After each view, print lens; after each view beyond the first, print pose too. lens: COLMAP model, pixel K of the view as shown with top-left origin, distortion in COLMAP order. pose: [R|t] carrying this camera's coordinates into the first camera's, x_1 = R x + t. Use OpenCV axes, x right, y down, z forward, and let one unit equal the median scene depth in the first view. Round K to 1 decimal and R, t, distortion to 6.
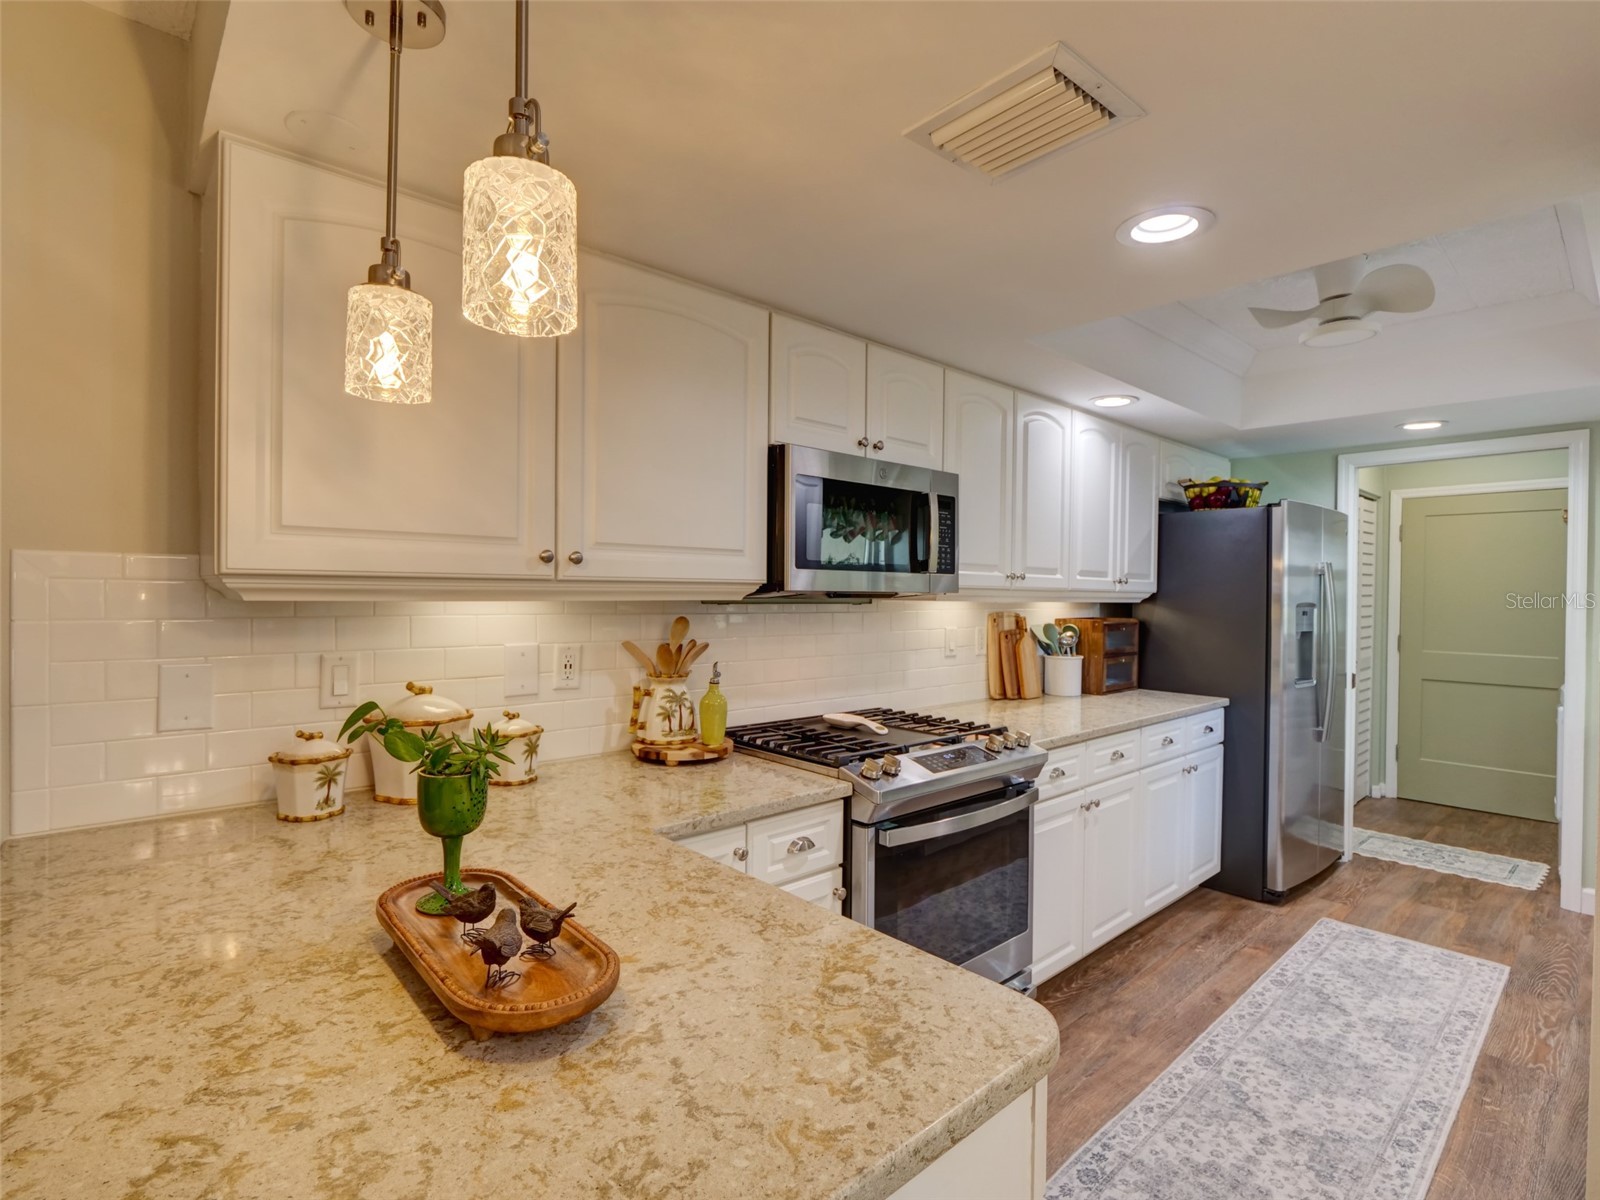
lens RADIAL K [[783.0, 0, 792.9], [0, 783.0, 603.1], [0, 0, 1]] dist [-0.011293, 0.000814]
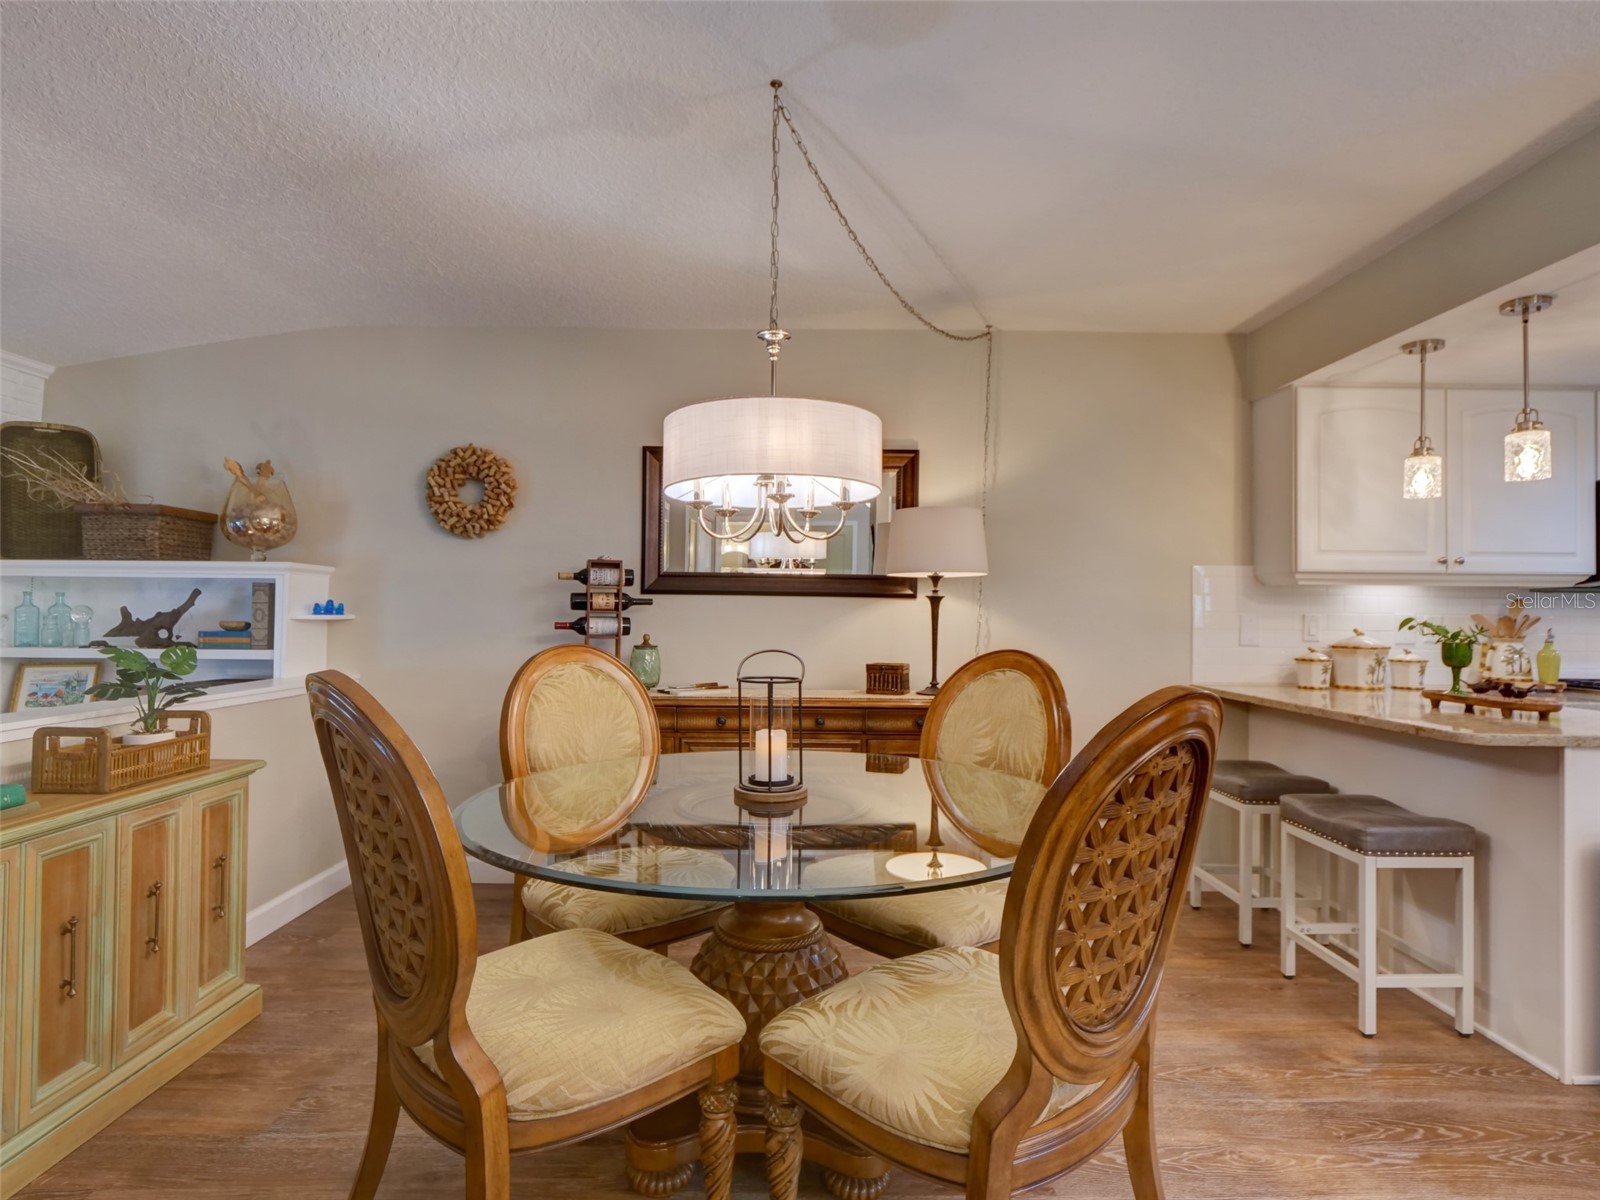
lens RADIAL K [[855.8, 0, 806.9], [0, 855.8, 604.6], [0, 0, 1]] dist [-0.012290, 0.000703]
pose [[0.746188, -0.007606, -0.665692, -0.083239], [-0.011453, 0.999640, -0.024260, 0.090229], [0.665636, 0.025727, 0.745833, -1.224665]]
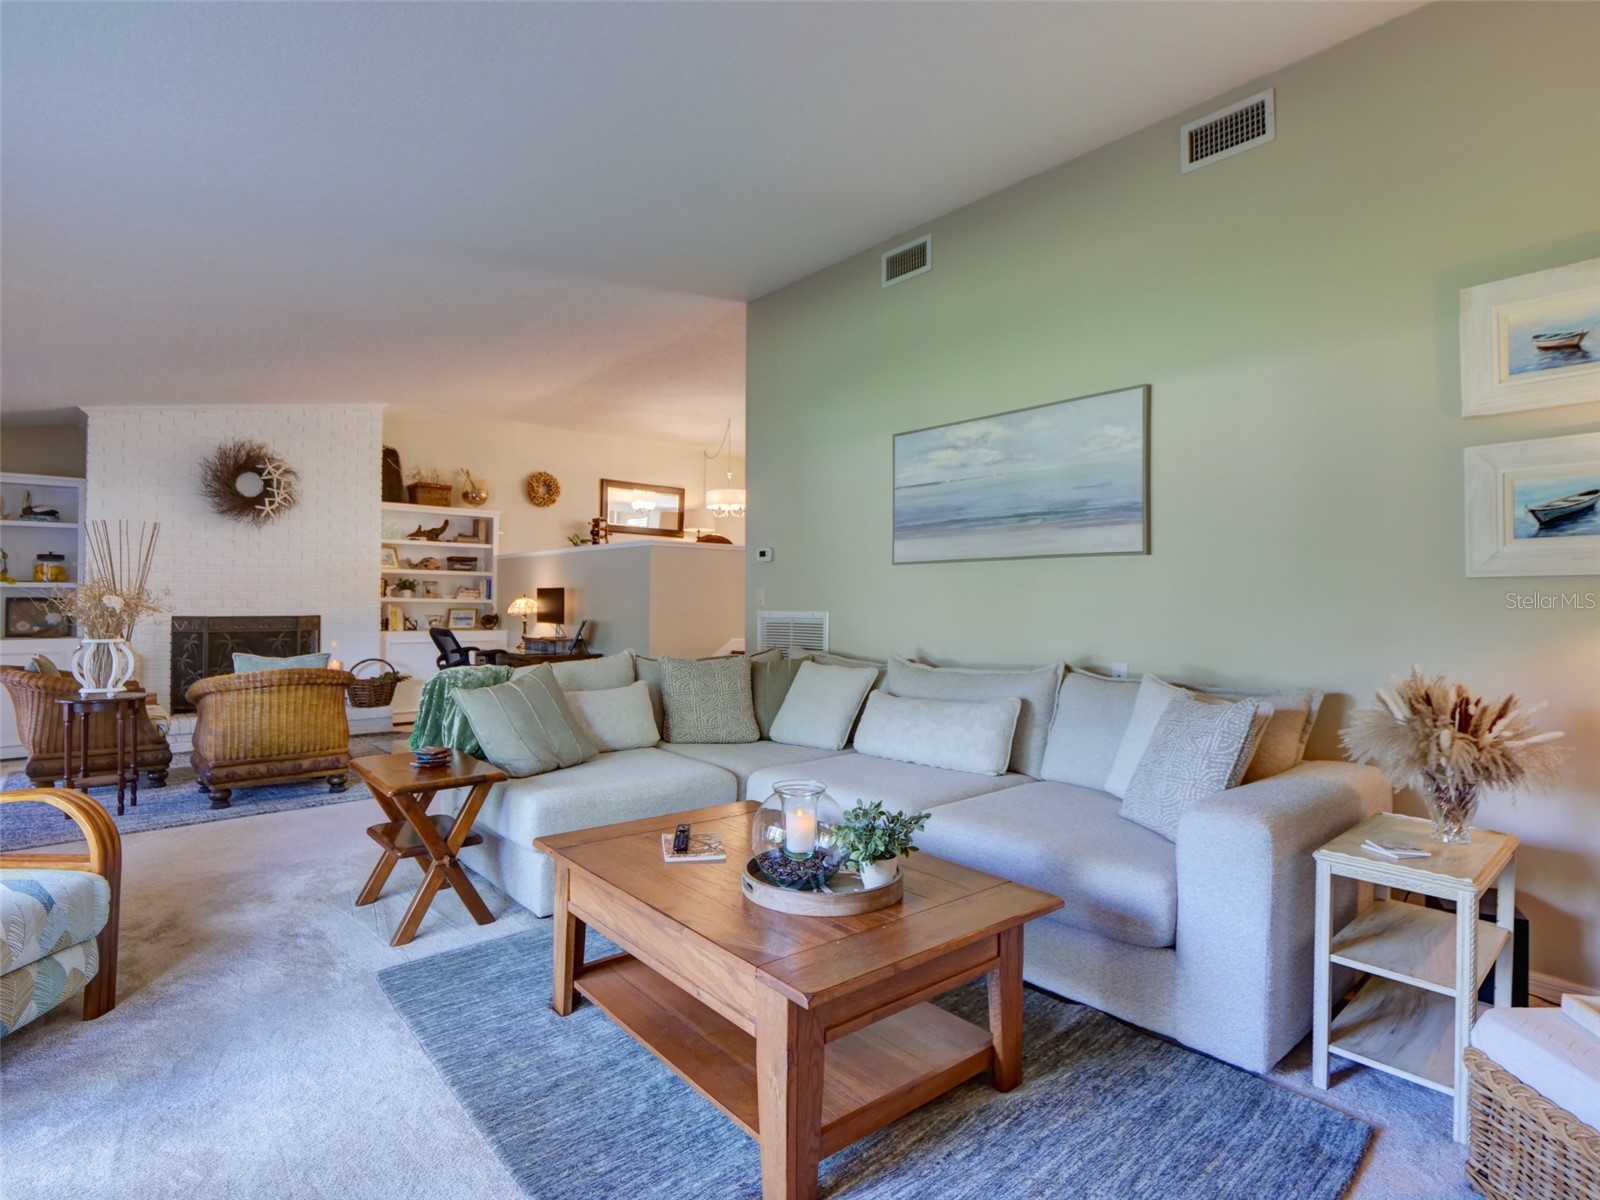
lens RADIAL K [[855.8, 0, 802.6], [0, 855.8, 600.2], [0, 0, 1]] dist [-0.012290, 0.000703]
pose [[0.999902, 0.000658, -0.013951, -0.372030], [-0.000950, 0.999781, -0.020927, 0.669112], [0.013934, 0.020938, 0.999684, -6.287968]]
